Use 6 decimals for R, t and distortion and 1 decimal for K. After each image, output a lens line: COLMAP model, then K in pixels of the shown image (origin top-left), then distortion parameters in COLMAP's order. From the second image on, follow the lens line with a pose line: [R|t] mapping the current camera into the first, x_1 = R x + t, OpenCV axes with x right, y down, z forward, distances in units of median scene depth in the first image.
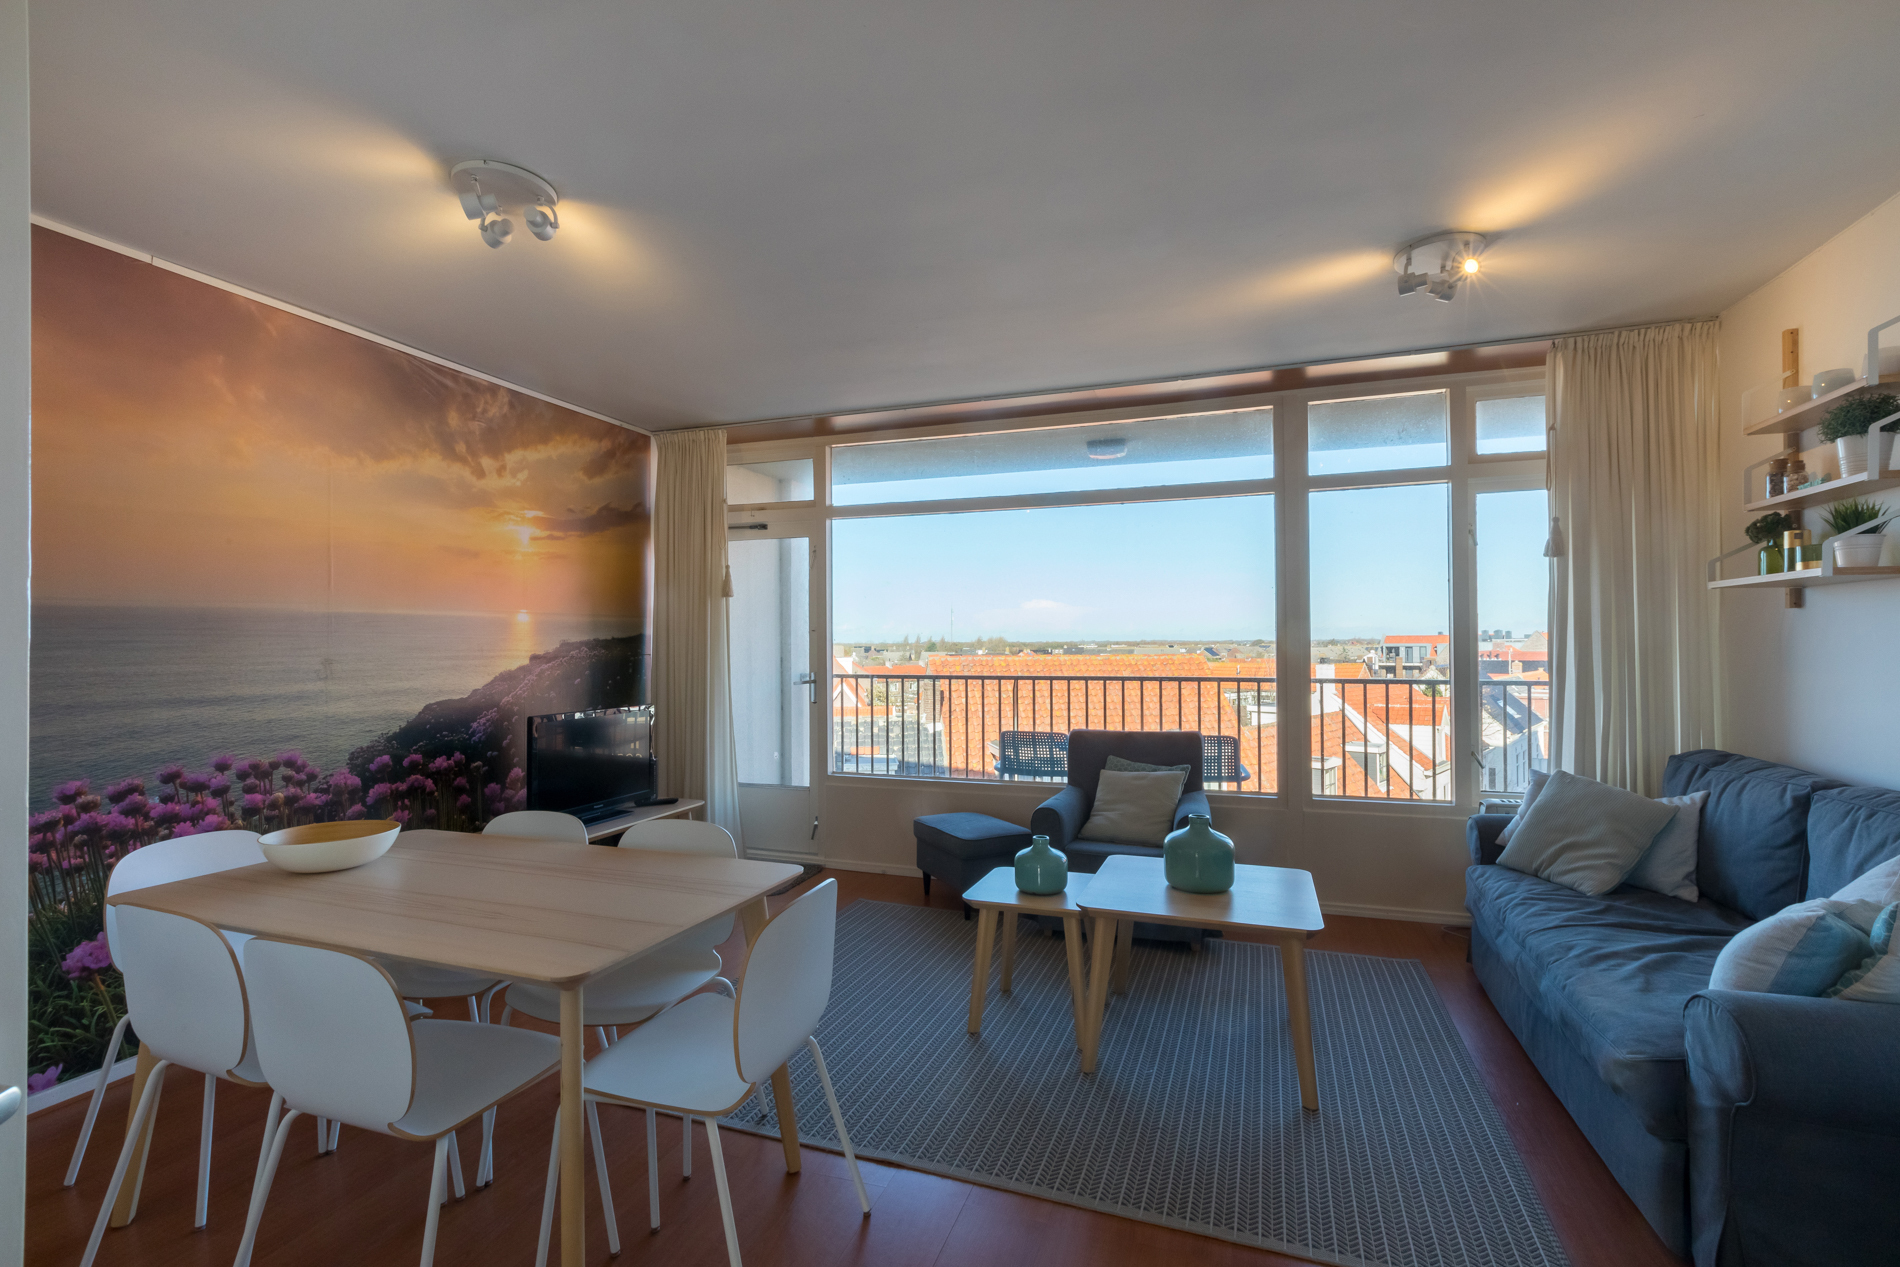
lens RADIAL K [[867.7, 0, 949.3], [0, 867.7, 632.8], [0, 0, 1]] dist [-0.004038, -0.000746]
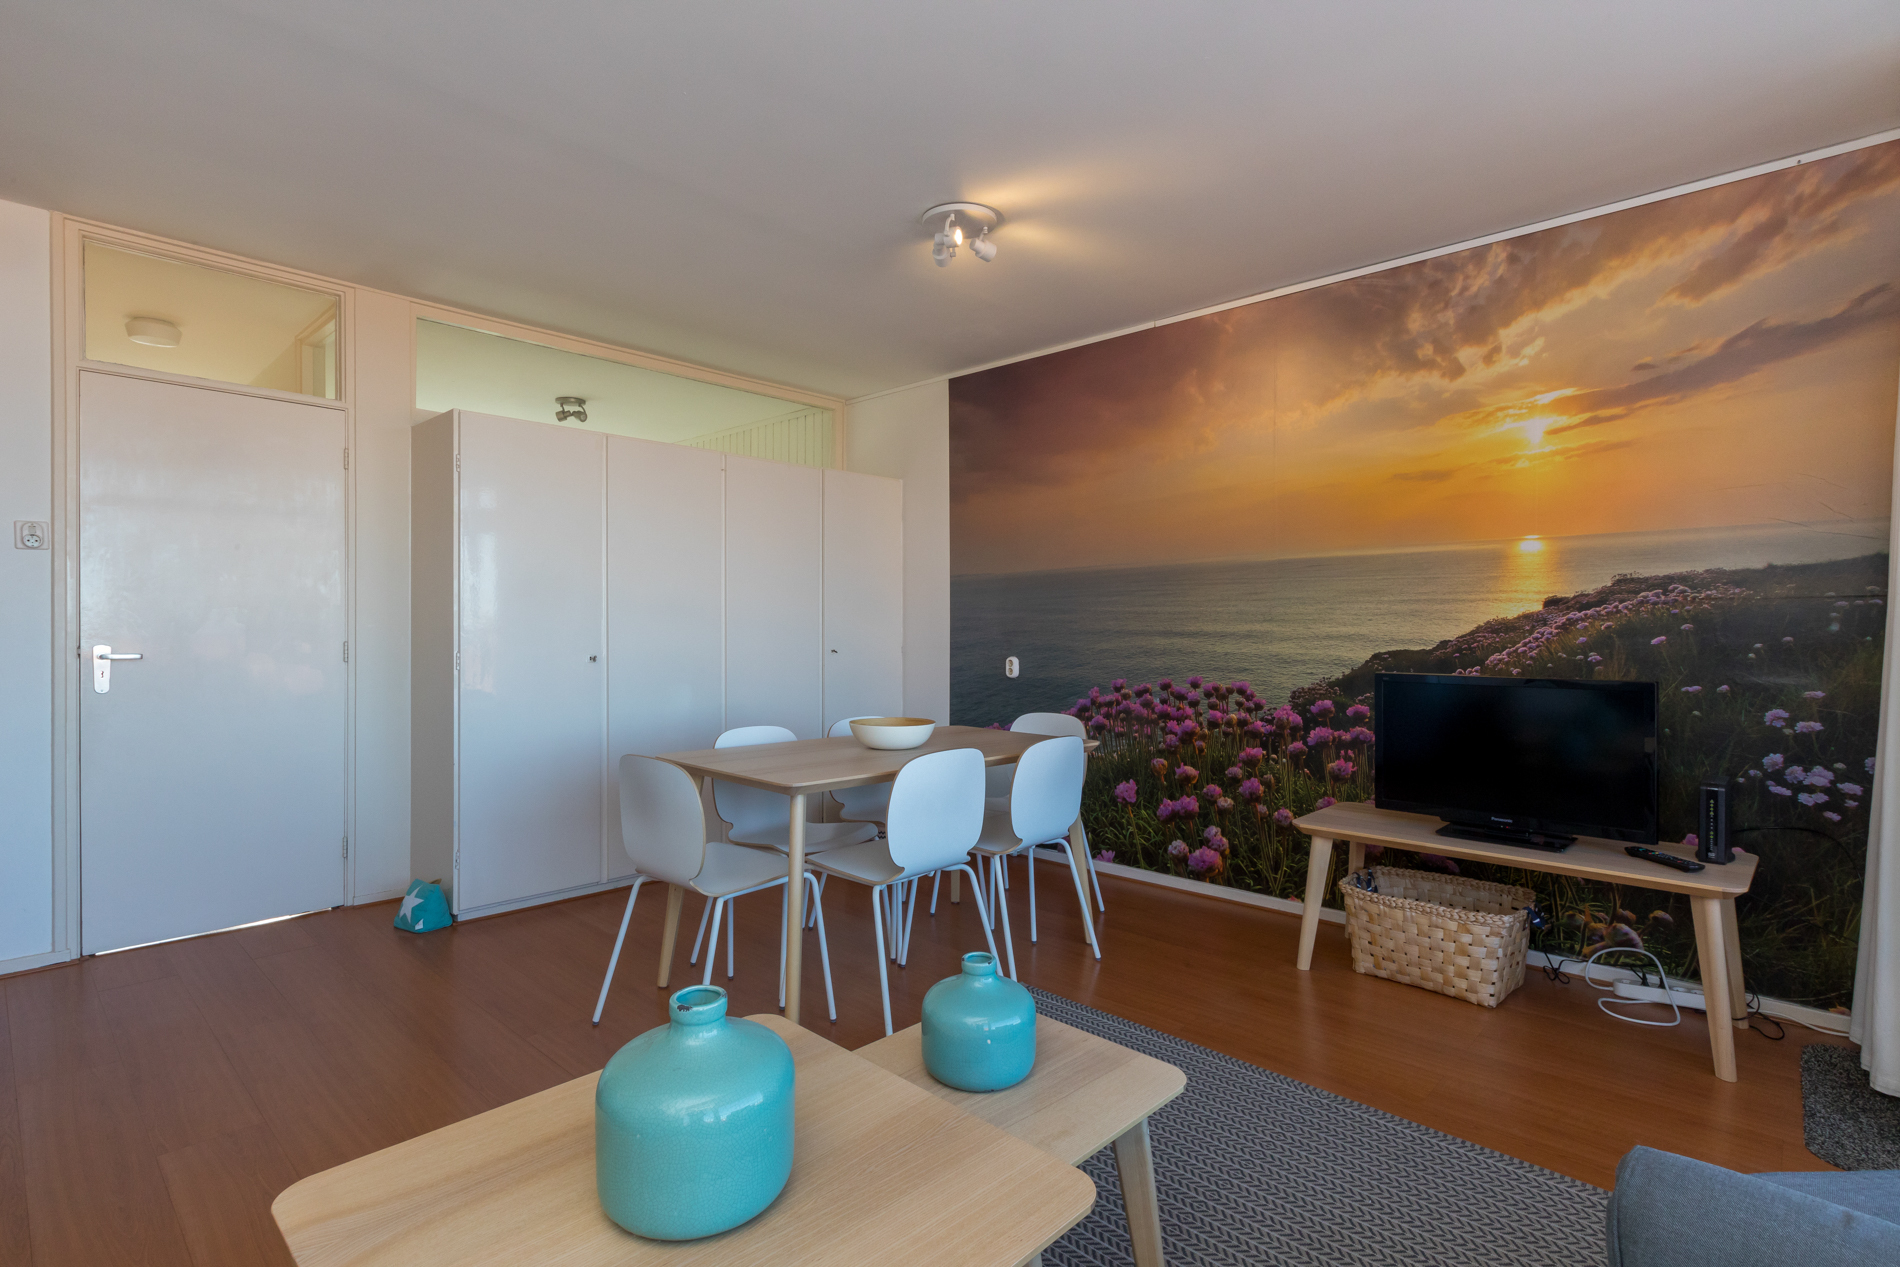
lens RADIAL K [[924.4, 0, 949.1], [0, 924.4, 634.7], [0, 0, 1]] dist [-0.002681, 0.000509]
pose [[-0.422547, 0.017142, -0.906179, 0.505610], [0.013975, 0.999825, 0.012397, 0.049078], [0.906233, -0.007425, -0.422713, 1.090072]]
